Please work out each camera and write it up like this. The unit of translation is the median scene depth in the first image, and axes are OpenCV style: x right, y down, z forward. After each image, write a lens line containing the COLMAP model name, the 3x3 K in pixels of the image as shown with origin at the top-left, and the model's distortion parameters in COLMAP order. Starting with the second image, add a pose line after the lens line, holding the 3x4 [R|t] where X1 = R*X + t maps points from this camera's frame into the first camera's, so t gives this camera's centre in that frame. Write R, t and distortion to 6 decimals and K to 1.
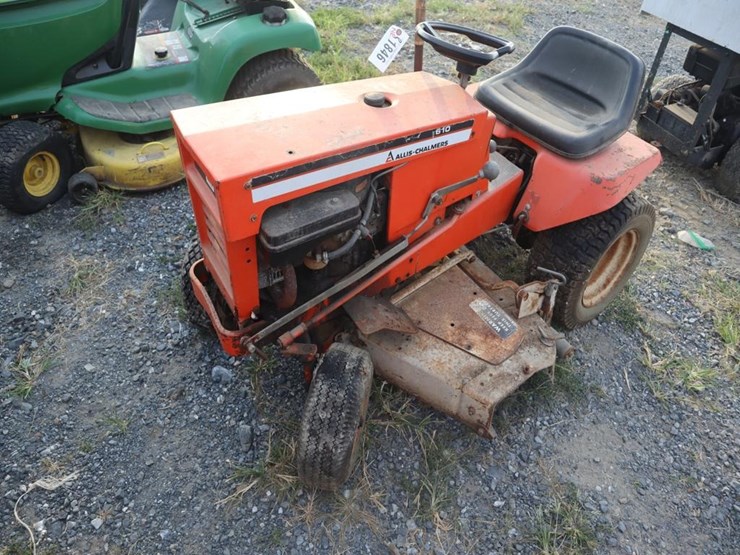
lens RADIAL K [[520.1, 0, 346.6], [0, 520.1, 236.1], [0, 0, 1]] dist [-0.095522, 0.050452]
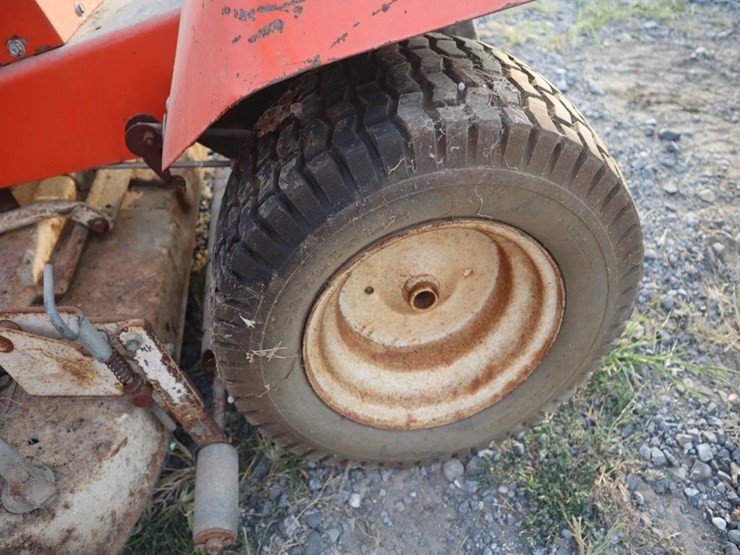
lens RADIAL K [[580.5, 0, 366.7], [0, 580.5, 249.0], [0, 0, 1]] dist [-0.143122, 0.109384]
pose [[0.899877, 0.212419, -0.380920, 0.696295], [-0.175529, 0.975913, 0.129549, -0.030456], [0.399264, -0.049716, 0.915487, 0.774432]]
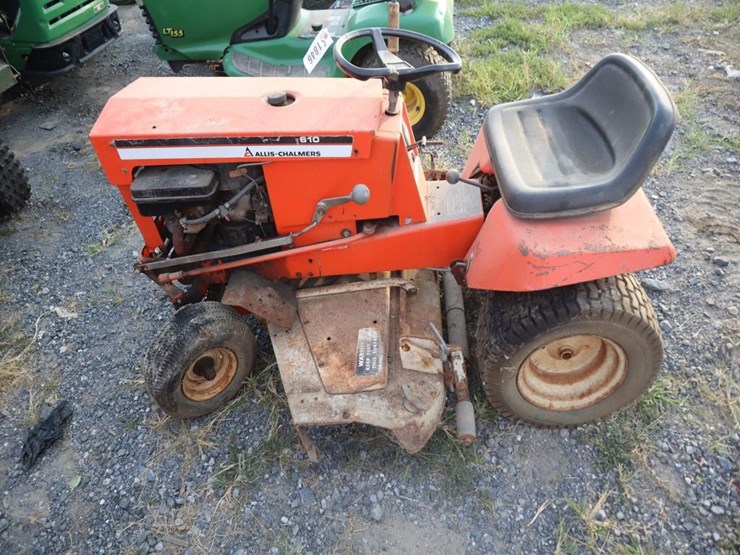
lens RADIAL K [[524.8, 0, 369.1], [0, 524.8, 226.5], [0, 0, 1]] dist [-0.103676, 0.054305]
pose [[0.778953, 0.316320, -0.541456, 0.728074], [-0.298042, 0.946446, 0.124144, -0.173444], [0.551727, 0.064674, 0.831513, 0.208401]]
